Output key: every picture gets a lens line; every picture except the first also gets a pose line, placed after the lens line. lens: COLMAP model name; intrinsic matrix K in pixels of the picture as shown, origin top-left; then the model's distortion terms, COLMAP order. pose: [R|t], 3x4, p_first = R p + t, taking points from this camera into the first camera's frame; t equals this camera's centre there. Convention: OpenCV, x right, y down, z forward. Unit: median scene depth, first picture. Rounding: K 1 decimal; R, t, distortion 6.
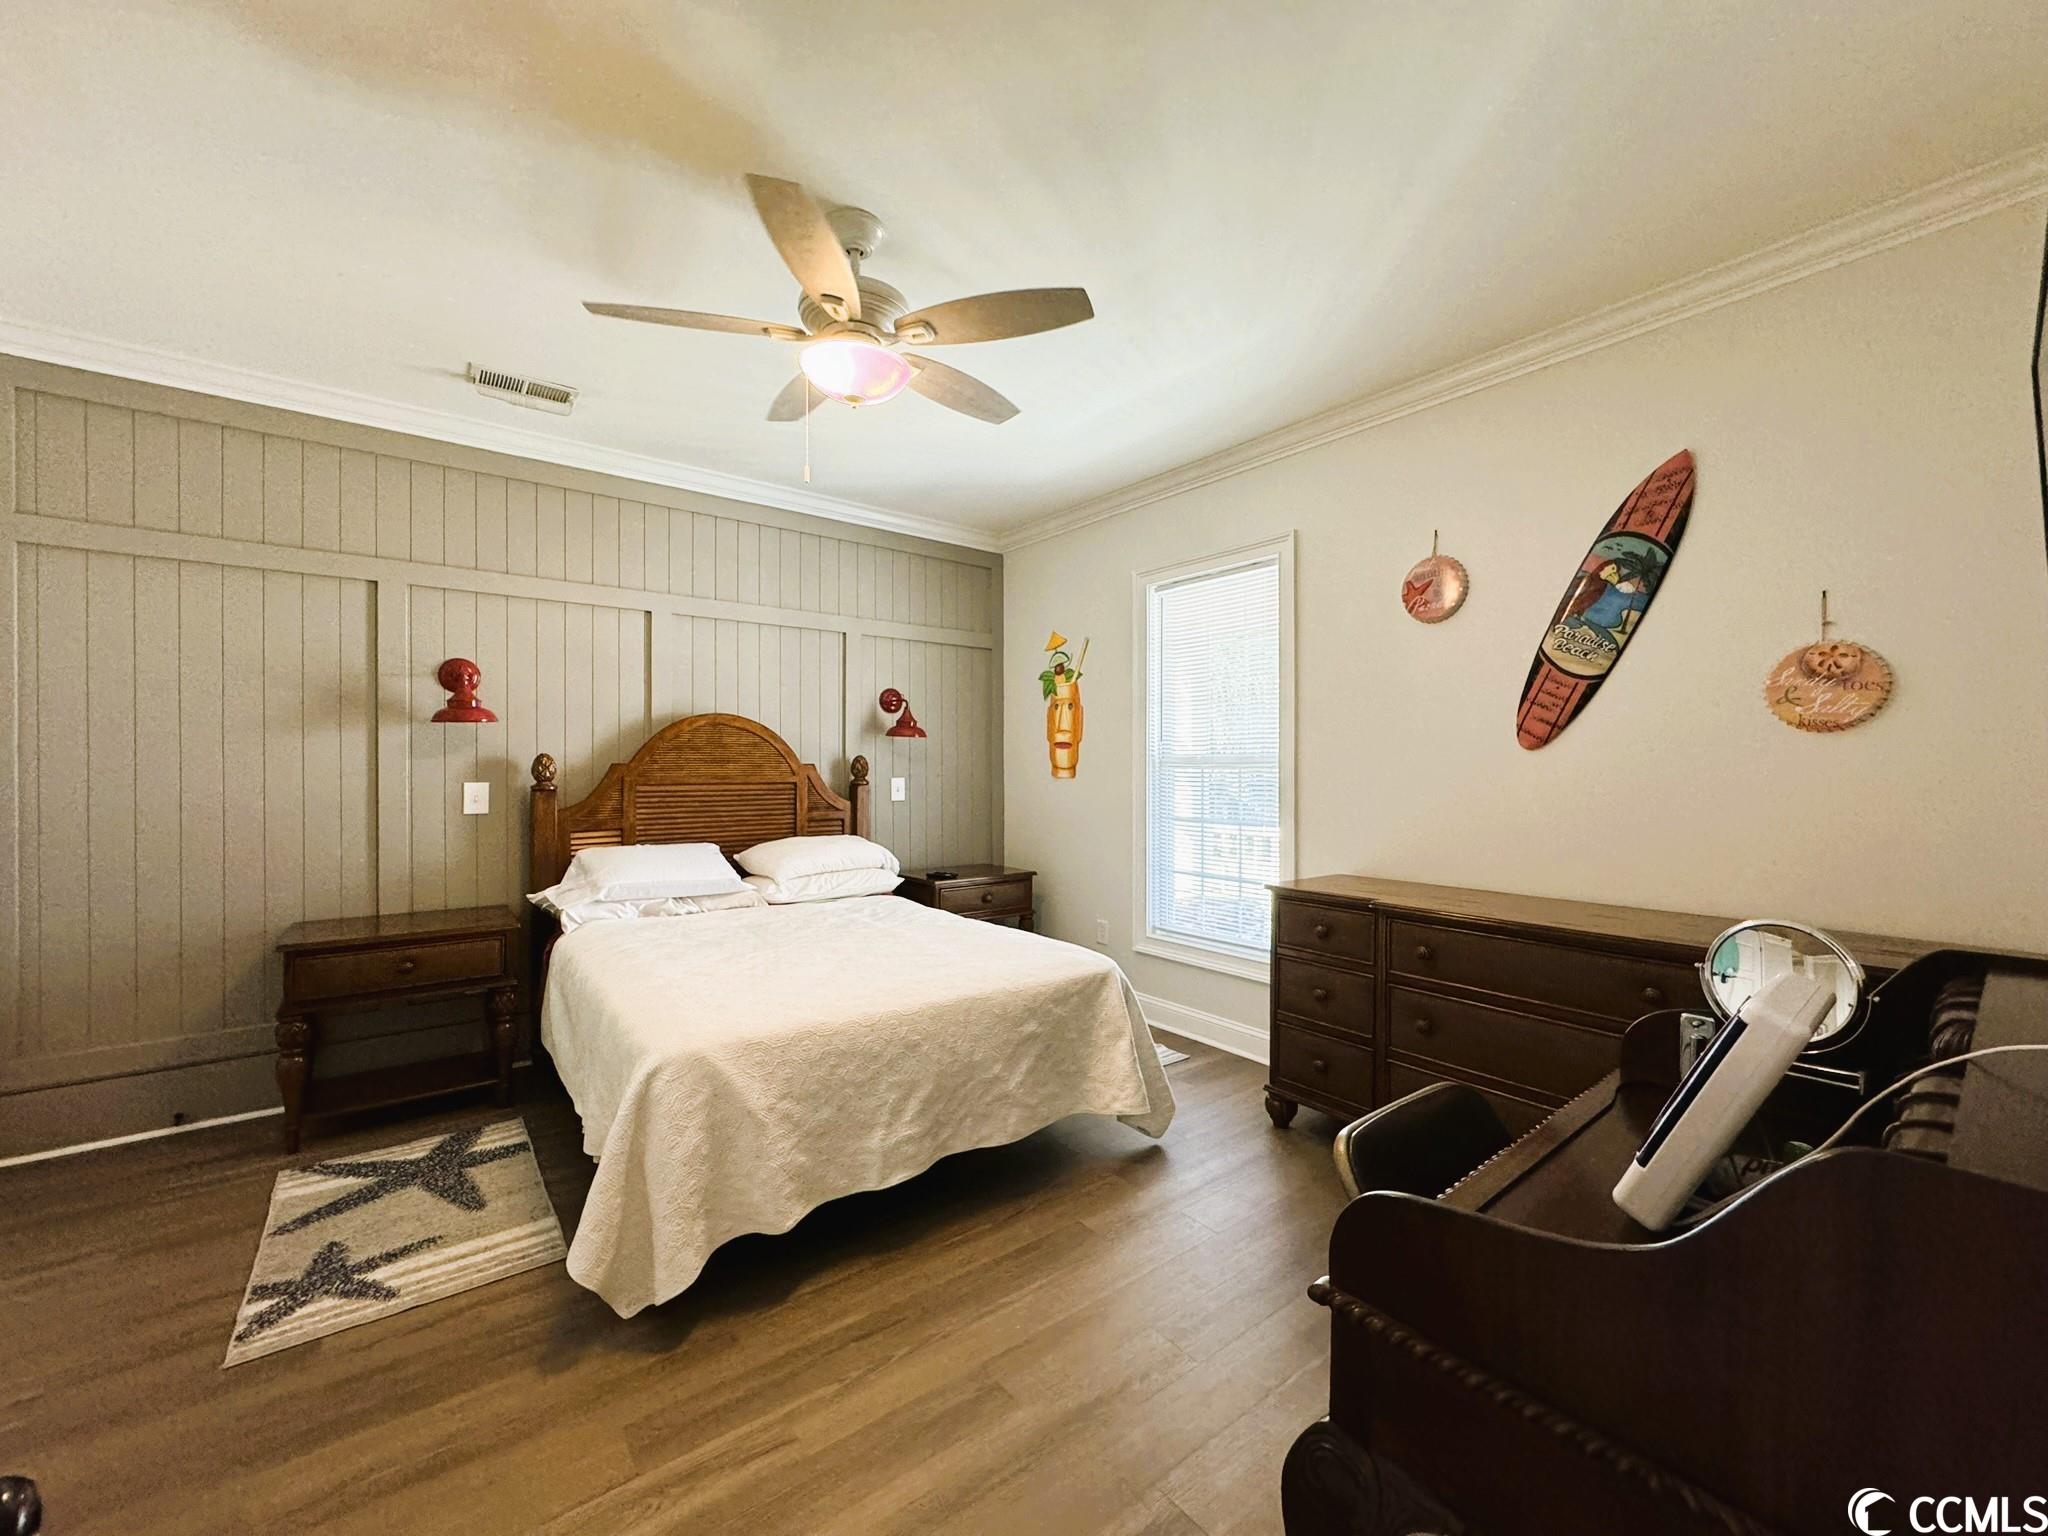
lens RADIAL K [[815.1, 0, 1024.0], [0, 815.1, 768.0], [0, 0, 1]] dist [-0.001435, 0.000225]
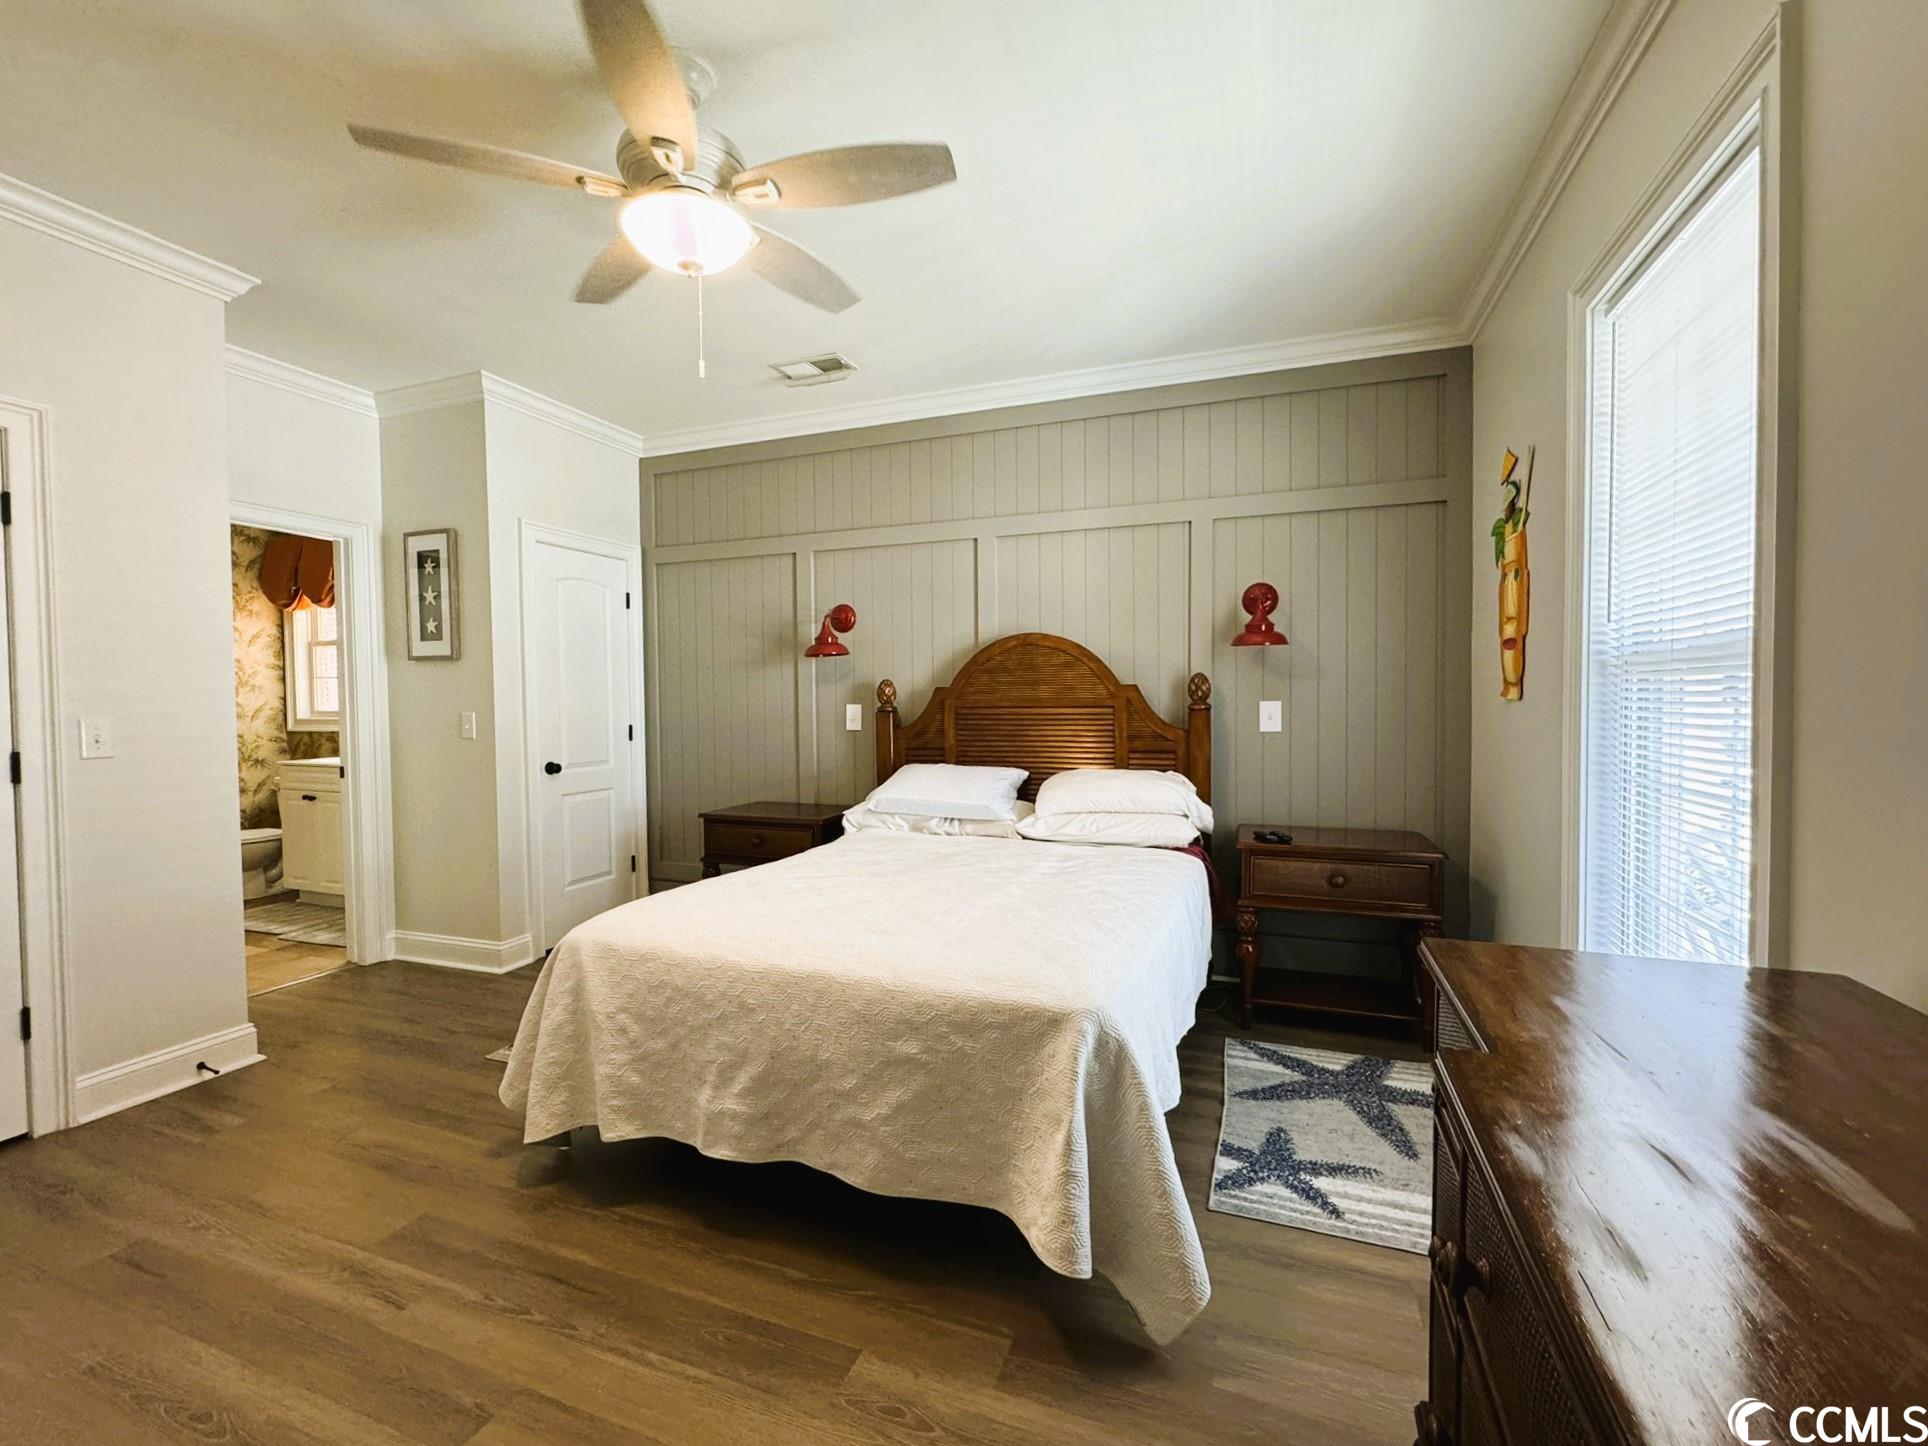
lens RADIAL K [[816.7, 0, 964.0], [0, 816.7, 723.0], [0, 0, 1]] dist [-0.001743, -0.000116]
pose [[0.521955, 0.018014, -0.852783, 0.494845], [0.004893, 0.999697, 0.024112, 0.017878], [0.852959, -0.016757, 0.521709, 0.536293]]
